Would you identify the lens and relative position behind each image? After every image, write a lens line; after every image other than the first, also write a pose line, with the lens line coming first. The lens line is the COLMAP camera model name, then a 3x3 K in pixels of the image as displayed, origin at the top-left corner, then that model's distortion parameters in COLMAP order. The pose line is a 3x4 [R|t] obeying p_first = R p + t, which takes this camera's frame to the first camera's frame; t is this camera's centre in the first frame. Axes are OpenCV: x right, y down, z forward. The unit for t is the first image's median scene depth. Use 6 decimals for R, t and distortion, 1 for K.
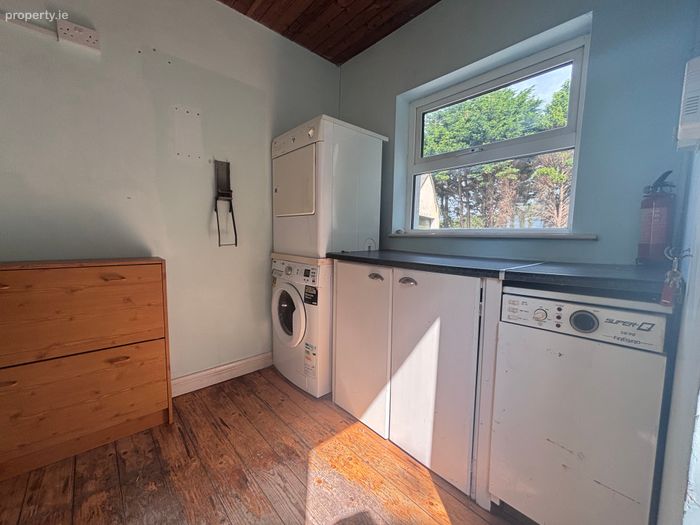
lens RADIAL K [[292.6, 0, 350.0], [0, 292.6, 262.5], [0, 0, 1]] dist [0.014261, -0.000239]
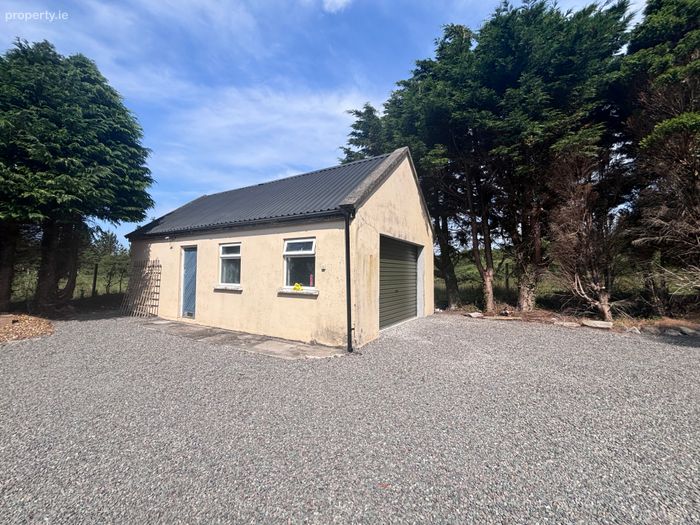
lens RADIAL K [[292.6, 0, 350.0], [0, 292.6, 262.5], [0, 0, 1]] dist [0.014261, -0.000239]
pose [[0.999943, -0.007963, 0.007091, 0.163439], [0.008795, 0.991945, -0.126361, -0.059399], [-0.006028, 0.126417, 0.991959, 0.519522]]
